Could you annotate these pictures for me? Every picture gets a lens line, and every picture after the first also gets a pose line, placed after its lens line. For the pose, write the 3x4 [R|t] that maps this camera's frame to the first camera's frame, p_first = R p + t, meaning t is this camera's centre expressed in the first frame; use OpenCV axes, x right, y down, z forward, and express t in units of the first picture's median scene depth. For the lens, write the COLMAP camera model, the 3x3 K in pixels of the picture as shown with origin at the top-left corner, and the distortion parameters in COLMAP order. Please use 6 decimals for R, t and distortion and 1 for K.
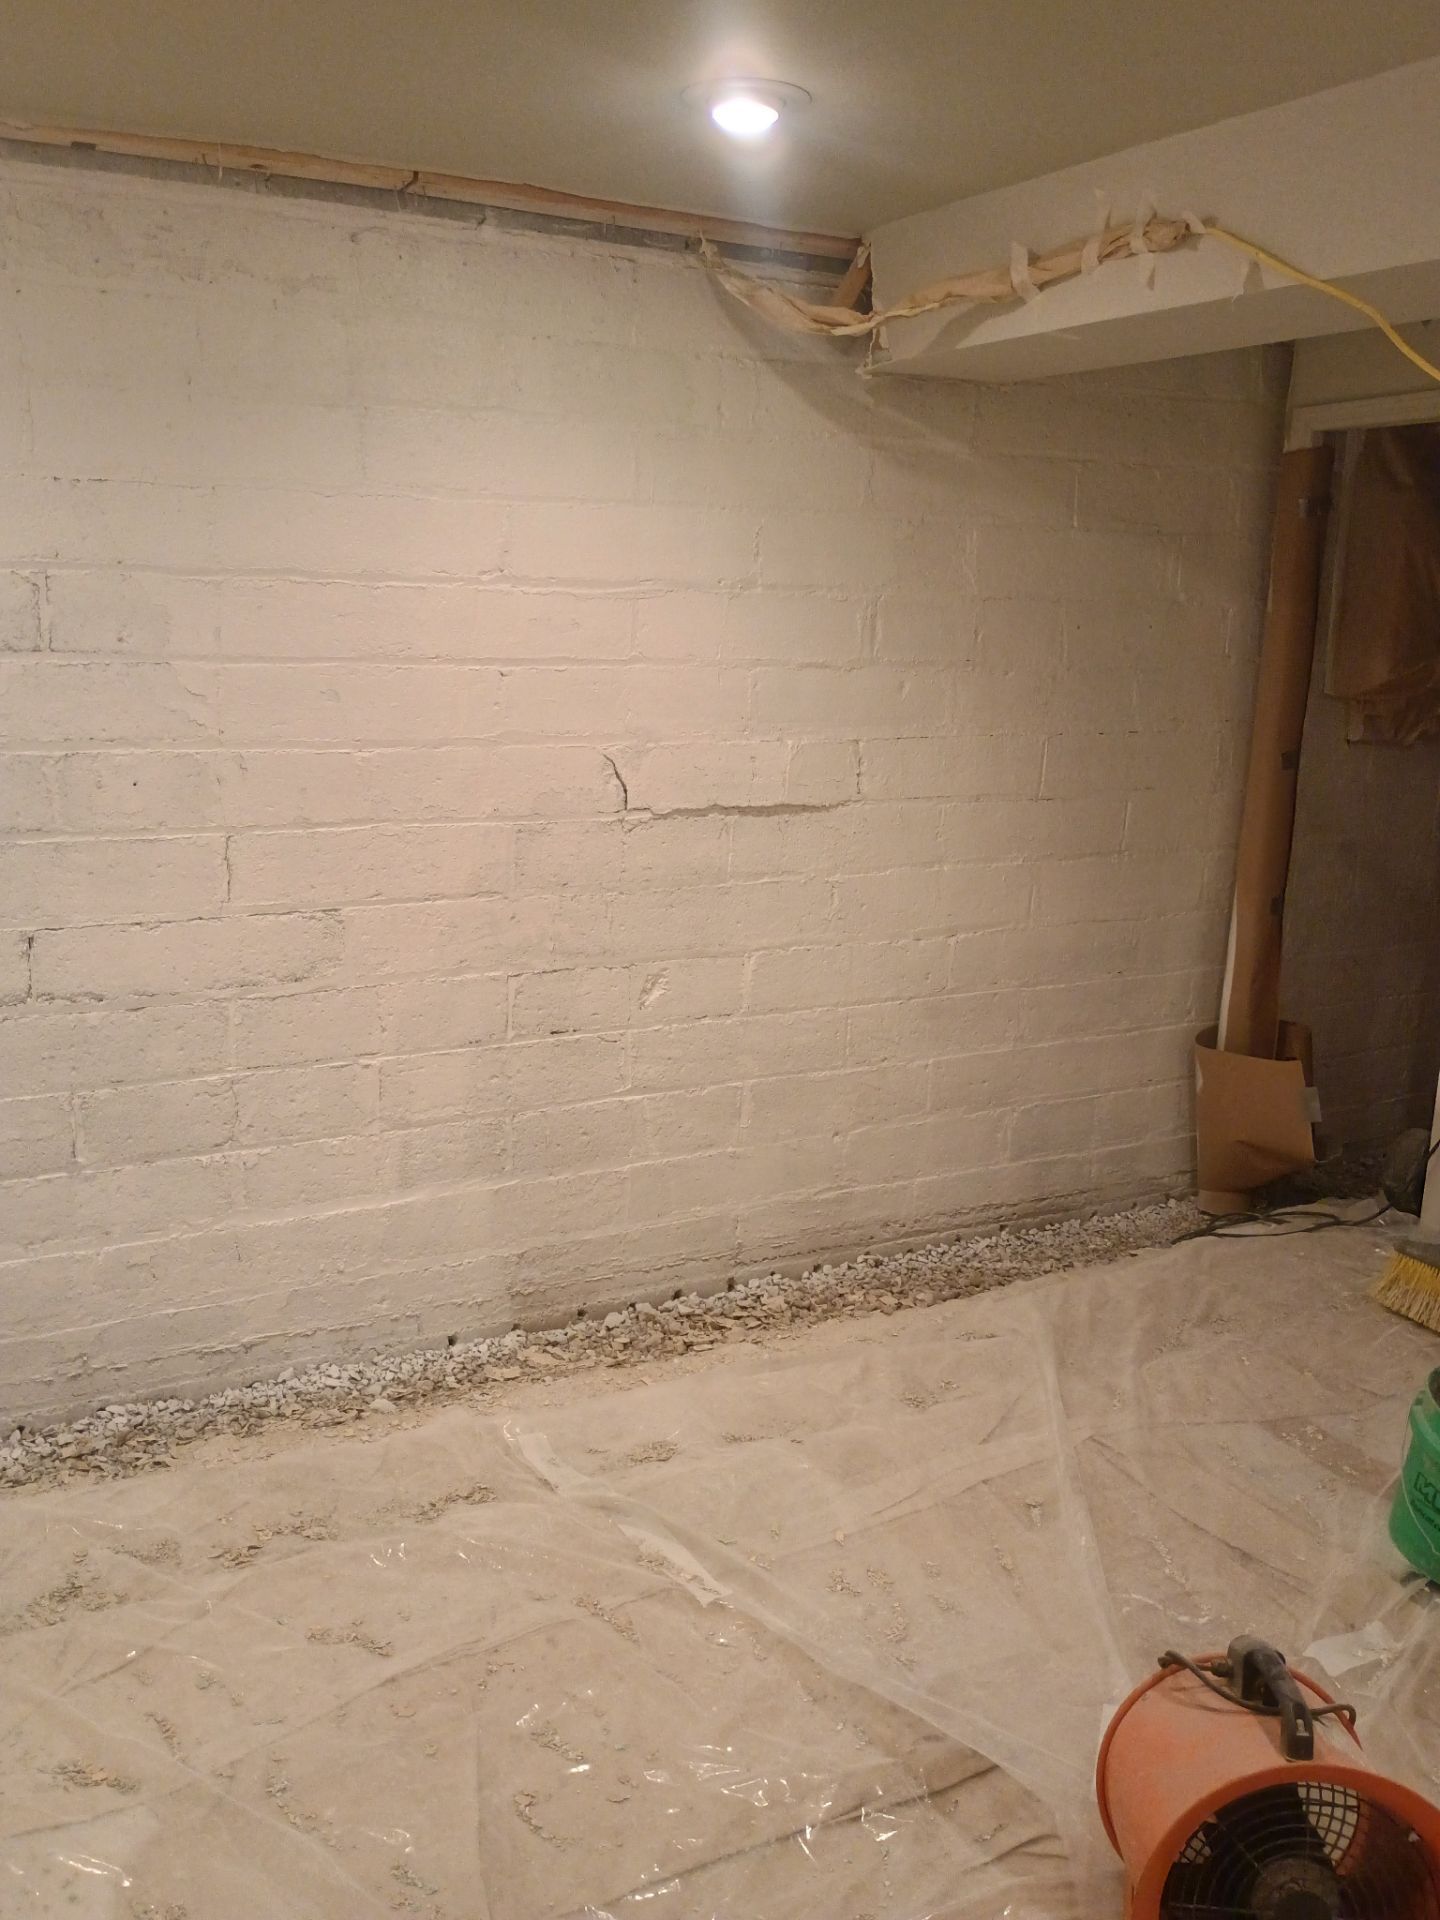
lens RADIAL K [[1651.6, 0, 706.1], [0, 1651.6, 977.4], [0, 0, 1]] dist [0.065628, -0.082727]
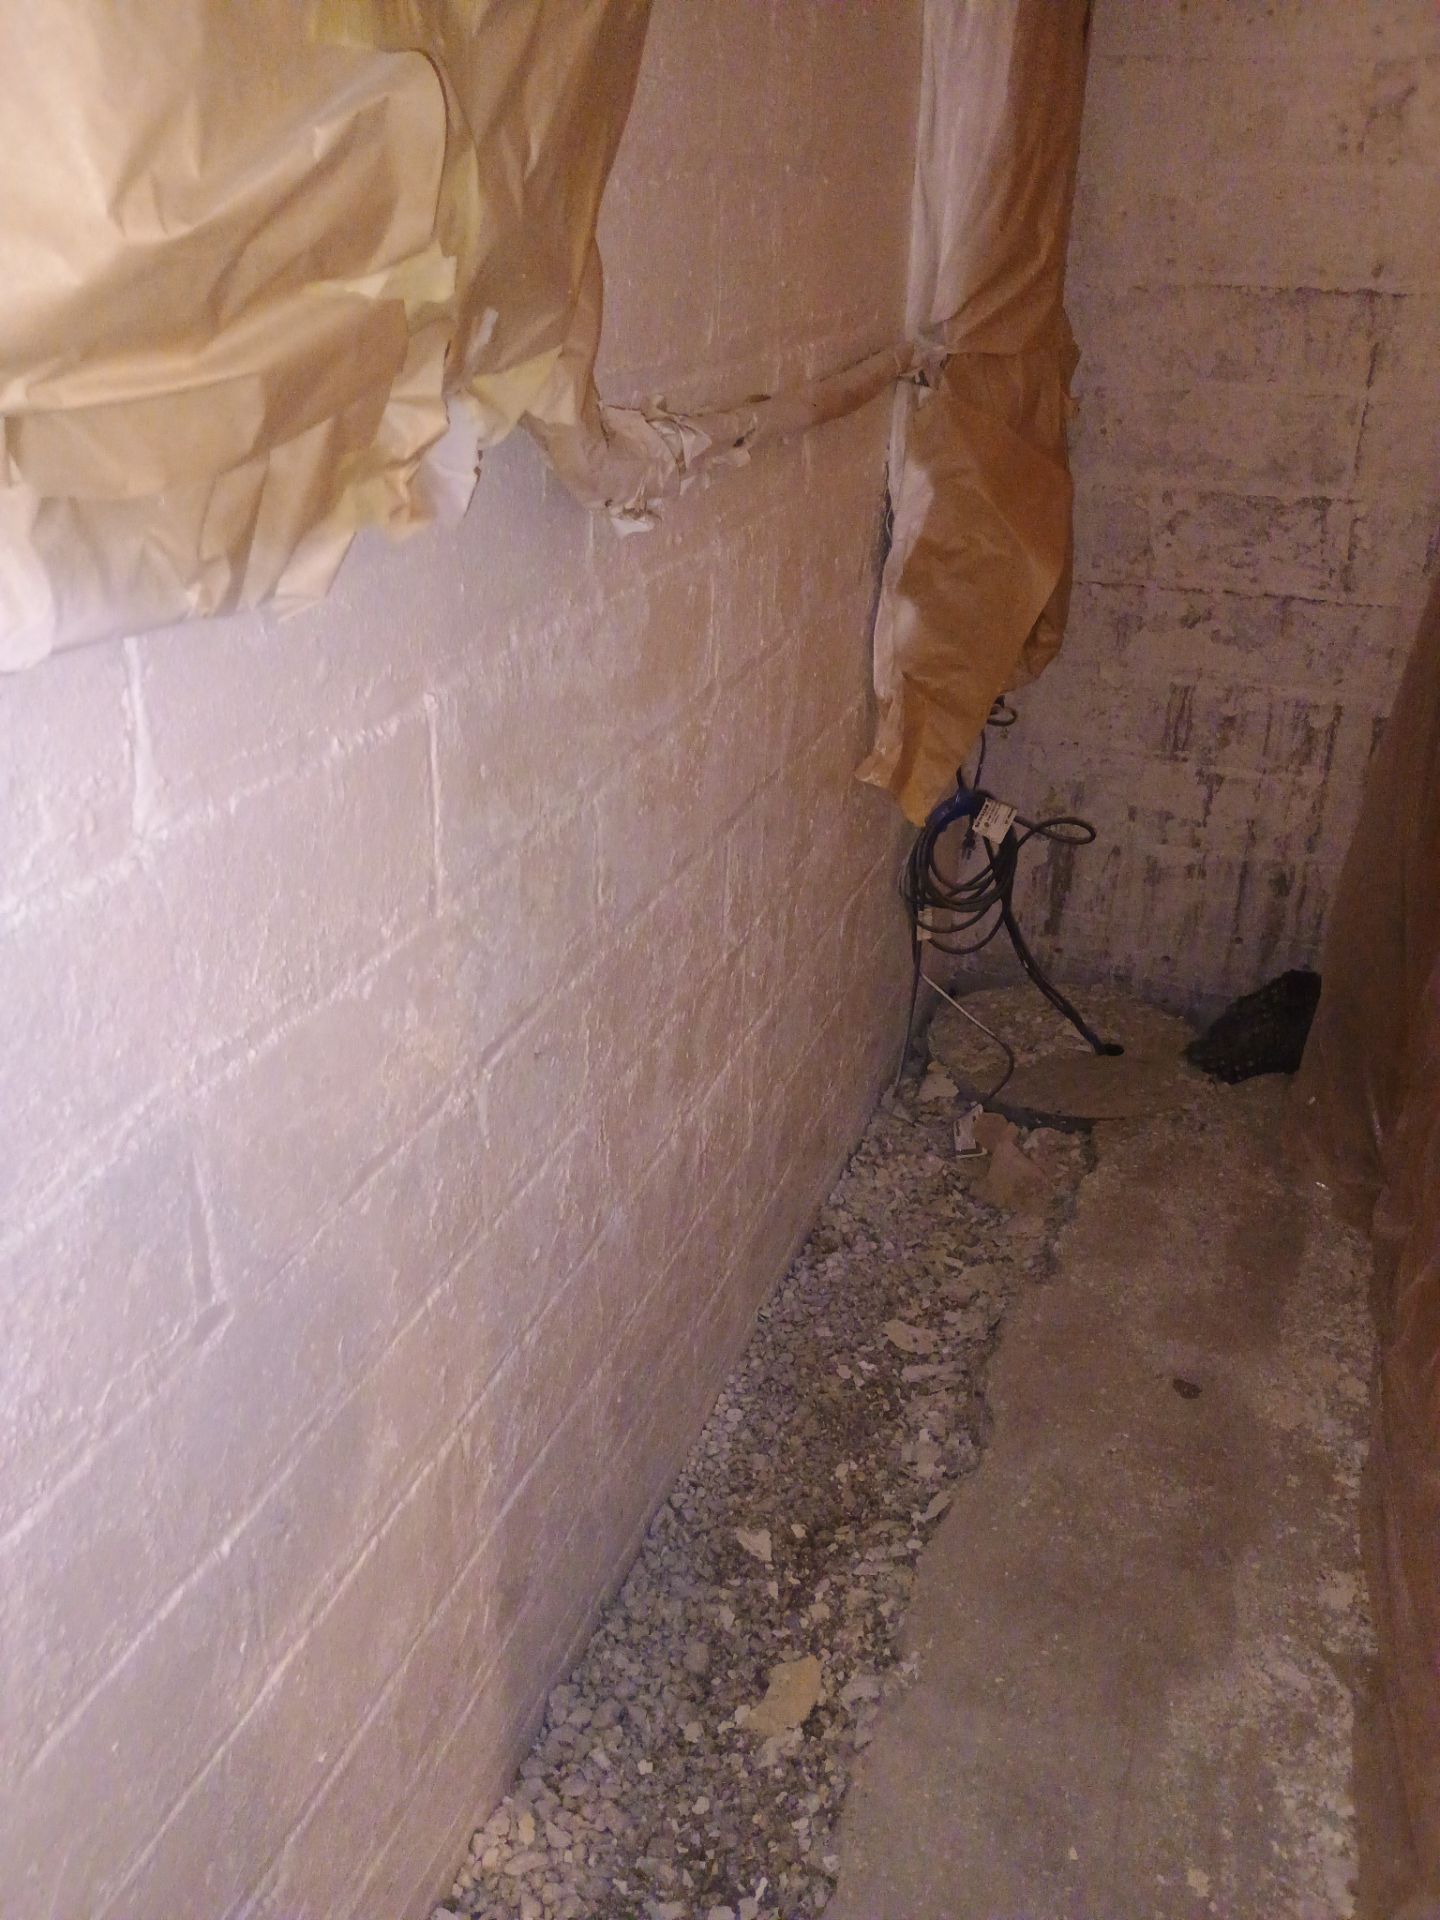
lens RADIAL K [[1651.7, 0, 701.7], [0, 1651.7, 970.0], [0, 0, 1]] dist [0.062314, -0.069133]
pose [[0.762951, -0.289197, 0.578161, 0.361542], [0.154578, 0.950024, 0.271221, -0.157976], [-0.627703, -0.117557, 0.769525, 0.888881]]
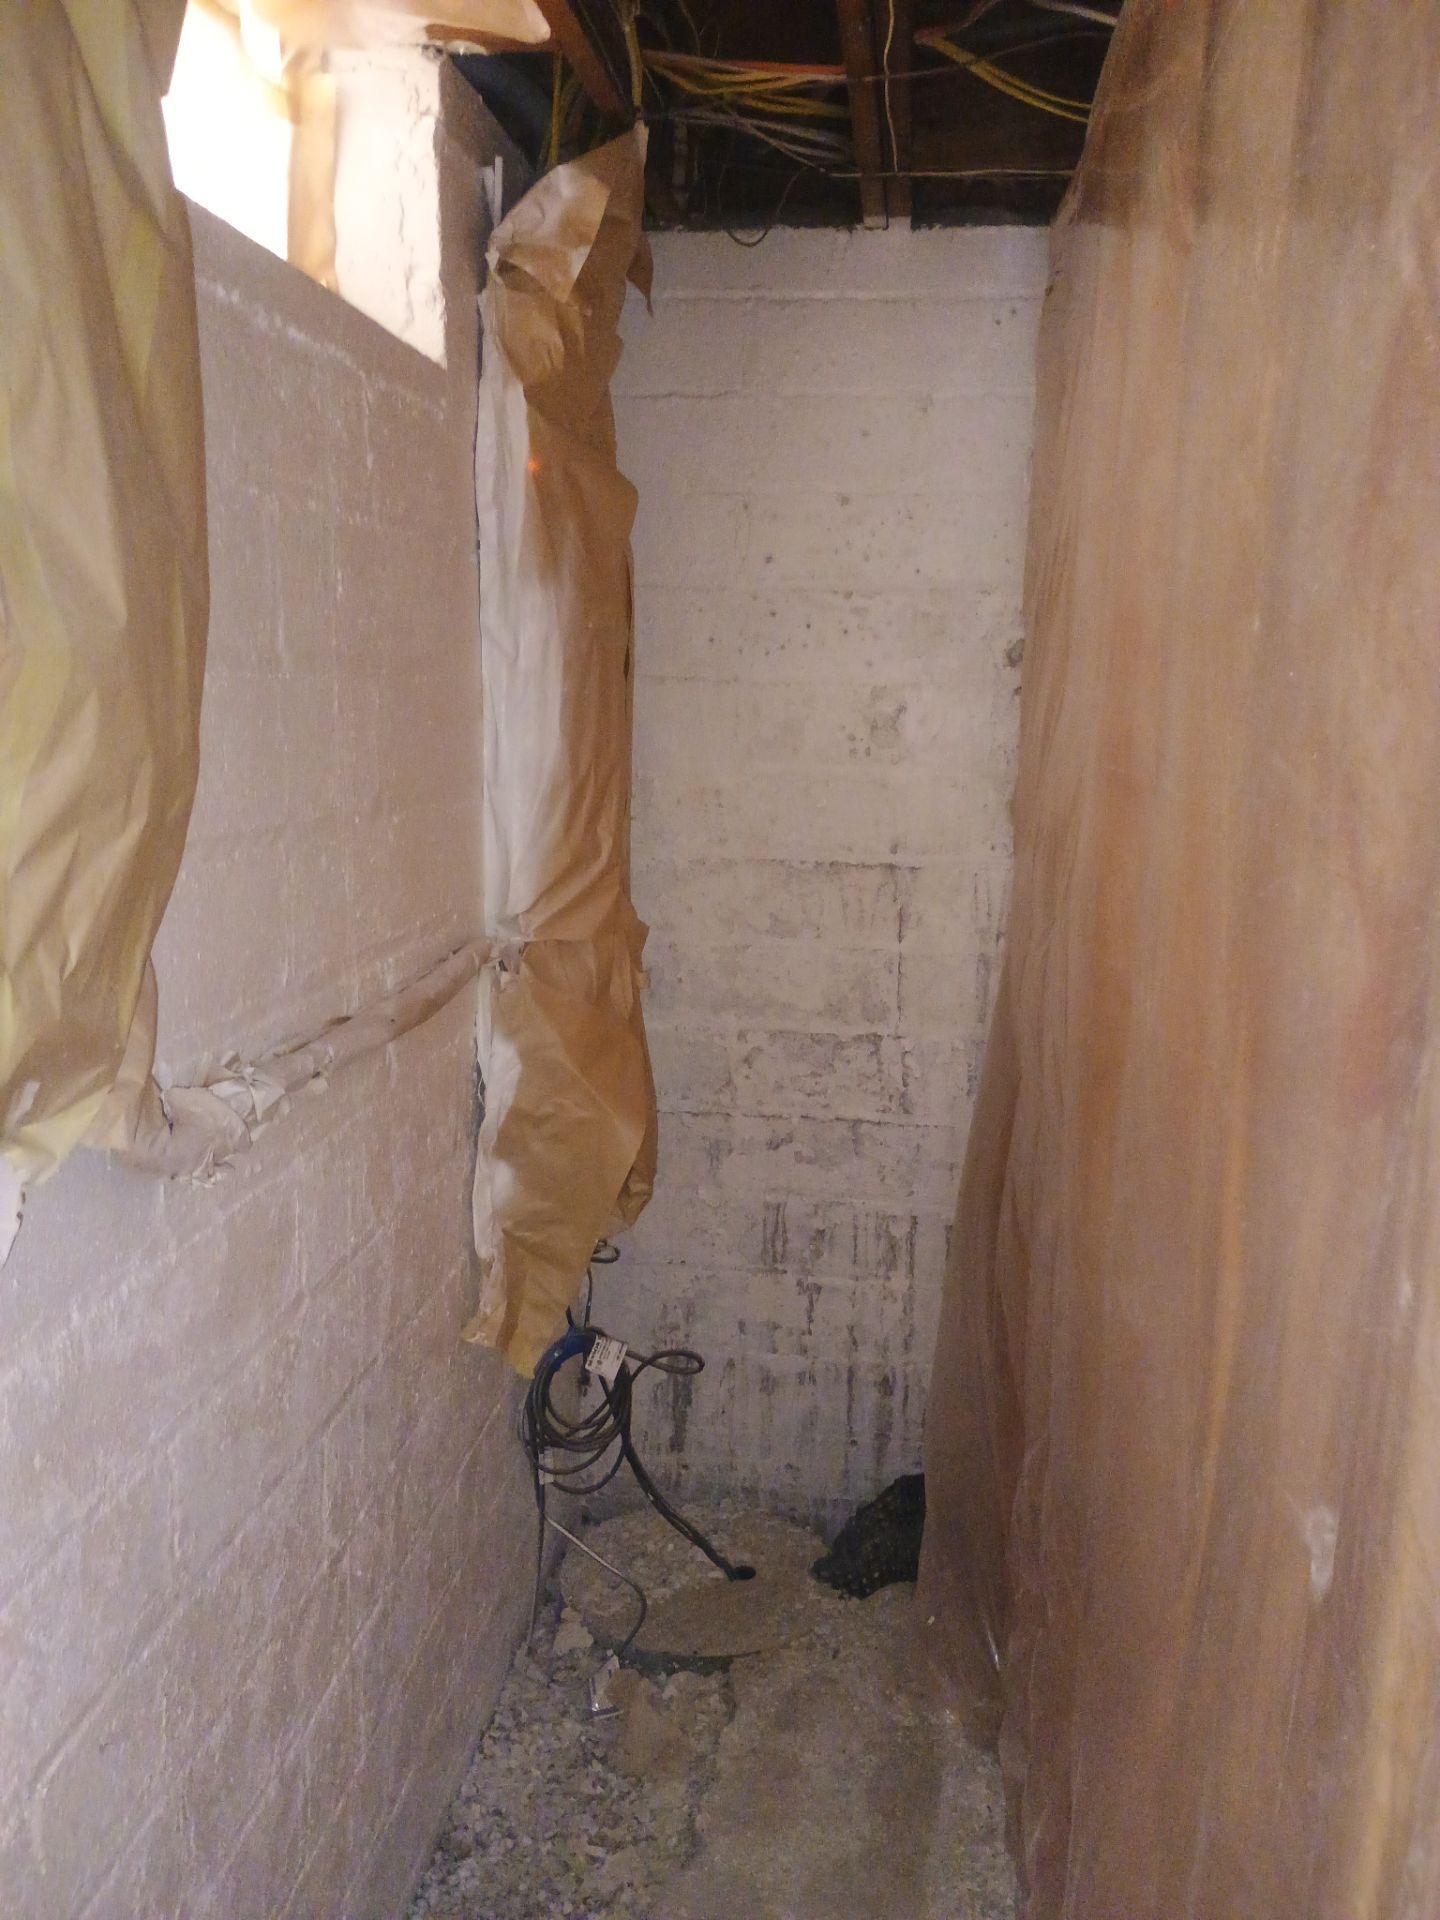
lens RADIAL K [[1651.6, 0, 706.1], [0, 1651.6, 977.4], [0, 0, 1]] dist [0.065628, -0.082727]
pose [[0.600038, -0.149406, 0.785896, 0.368272], [0.180584, 0.982344, 0.048875, -0.192332], [-0.779323, 0.112594, 0.616424, 0.868806]]
